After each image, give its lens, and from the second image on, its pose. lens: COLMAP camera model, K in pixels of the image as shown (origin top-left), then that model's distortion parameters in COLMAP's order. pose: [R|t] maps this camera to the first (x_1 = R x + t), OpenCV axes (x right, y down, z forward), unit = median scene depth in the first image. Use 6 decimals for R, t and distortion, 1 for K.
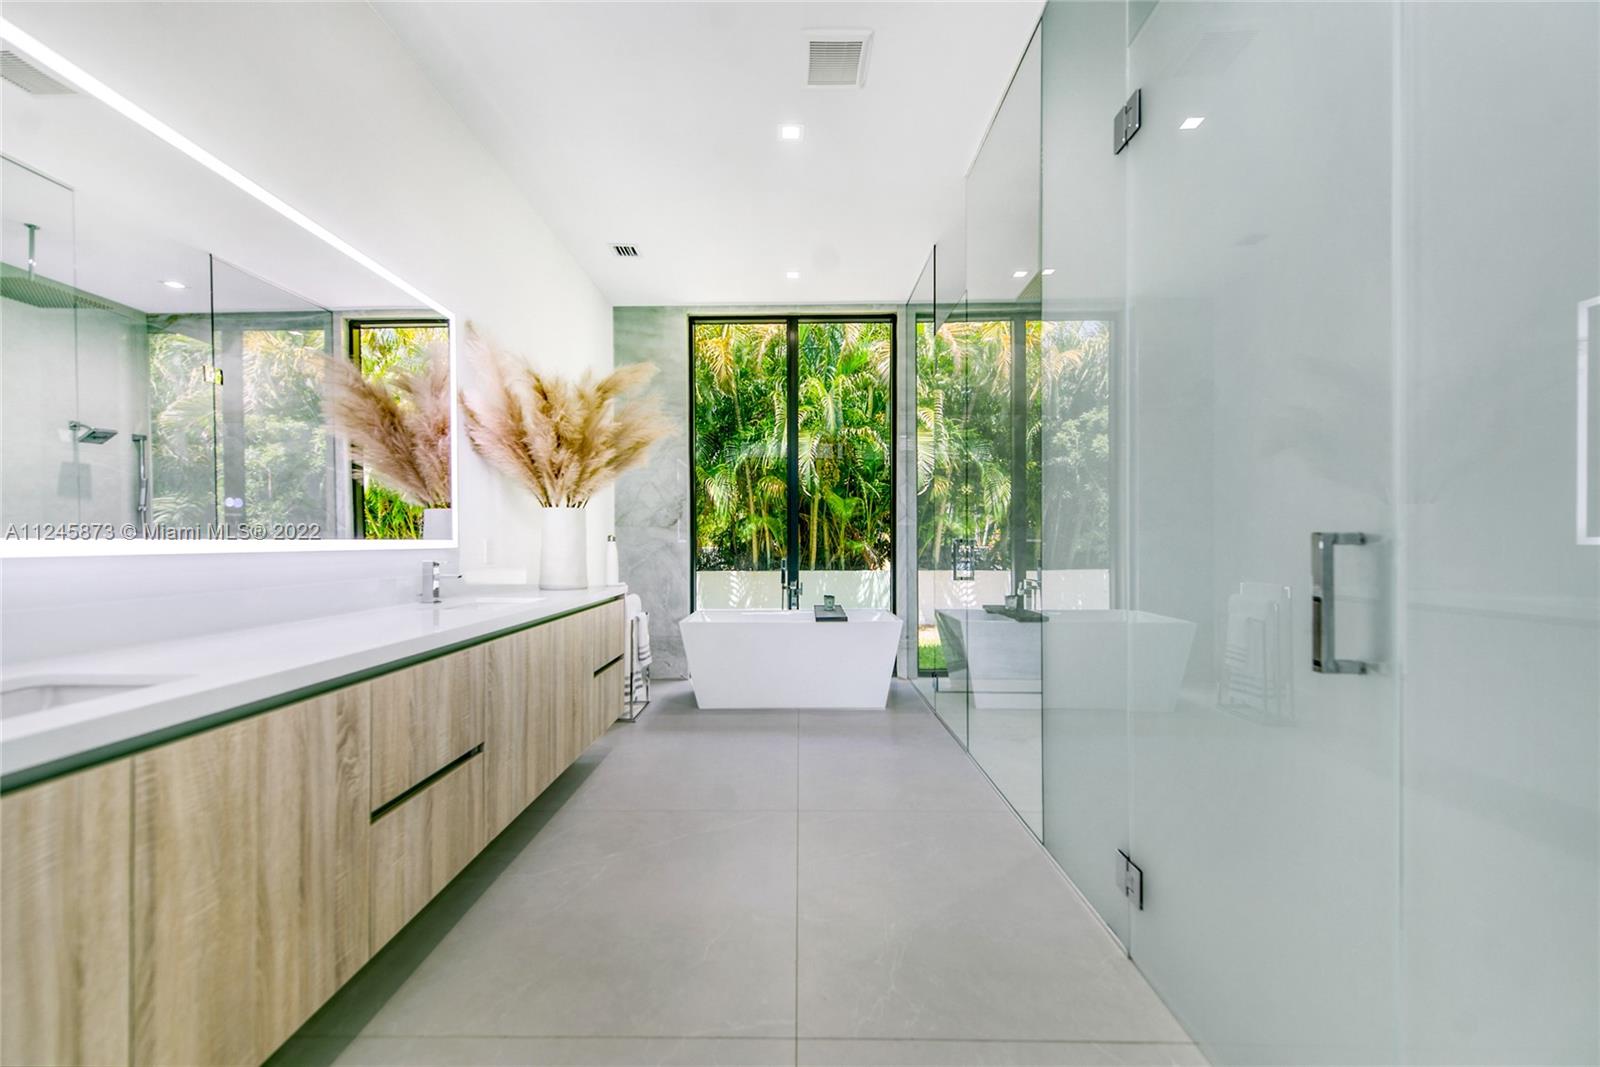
lens RADIAL K [[637.0, 0, 803.3], [0, 637.0, 541.0], [0, 0, 1]] dist [0.009518, -0.002352]
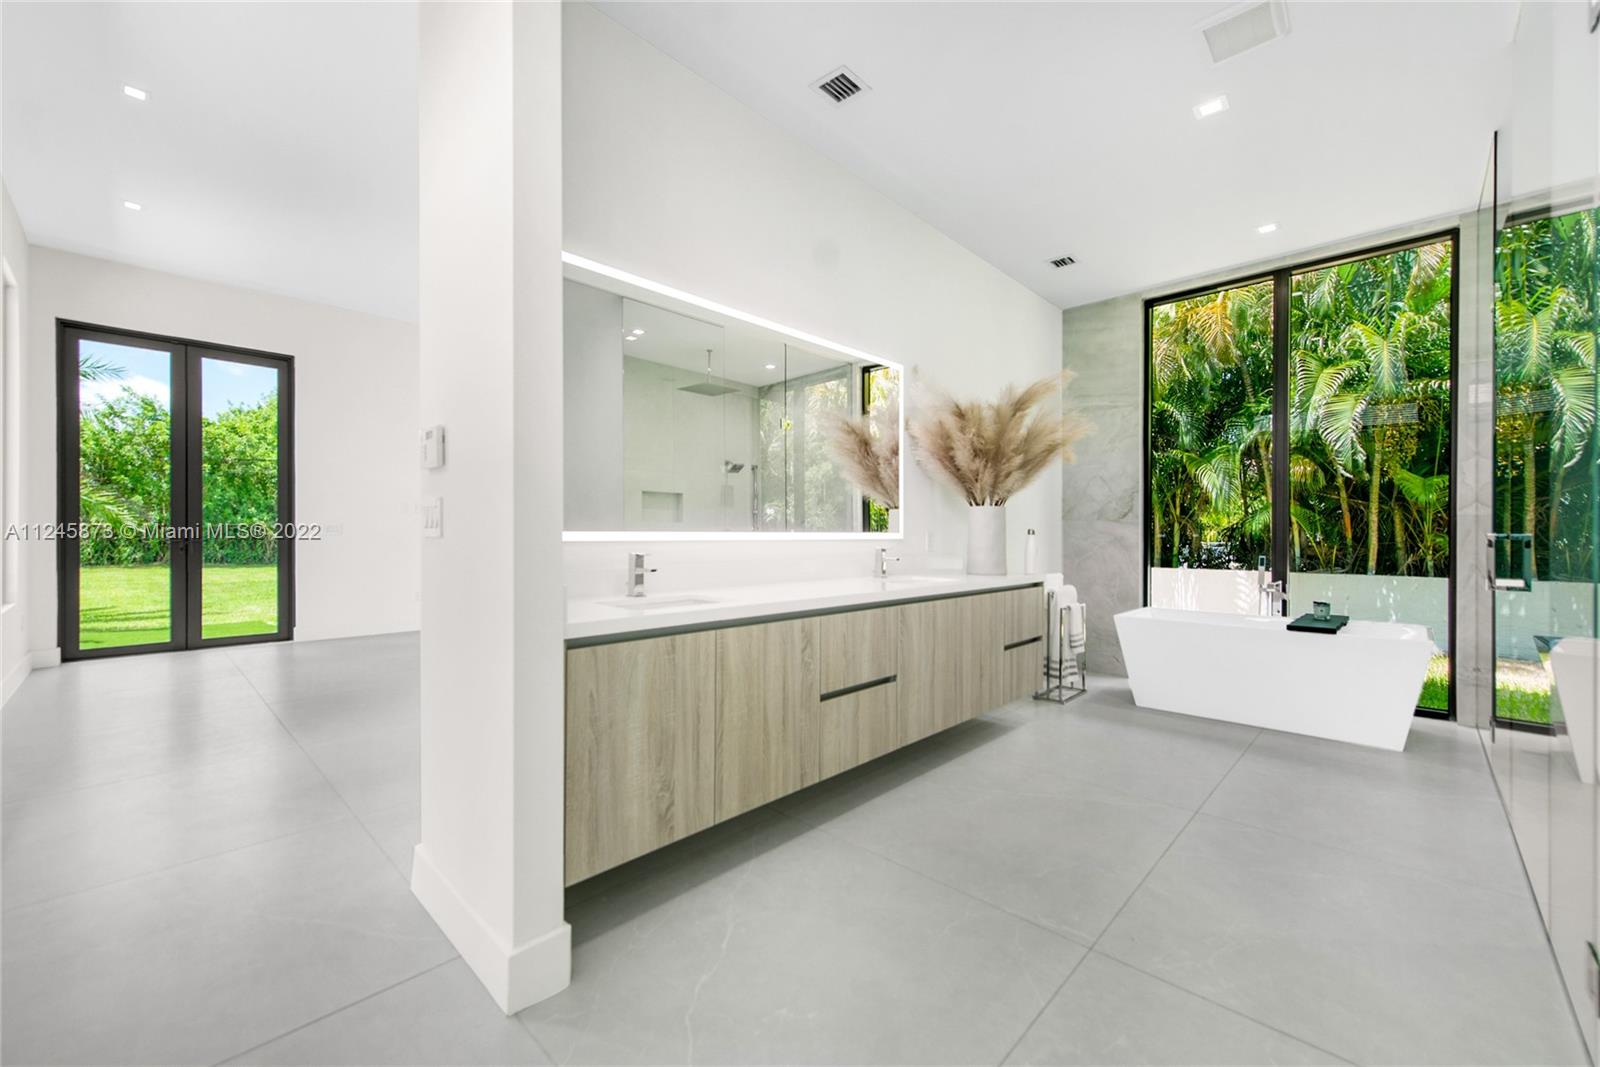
lens RADIAL K [[637.0, 0, 792.1], [0, 637.0, 533.0], [0, 0, 1]] dist [0.009518, -0.002352]
pose [[0.726214, 0.003824, -0.687458, 0.124260], [-0.005113, 0.999987, 0.000161, -0.000331], [0.687450, 0.003398, 0.726224, -0.079217]]
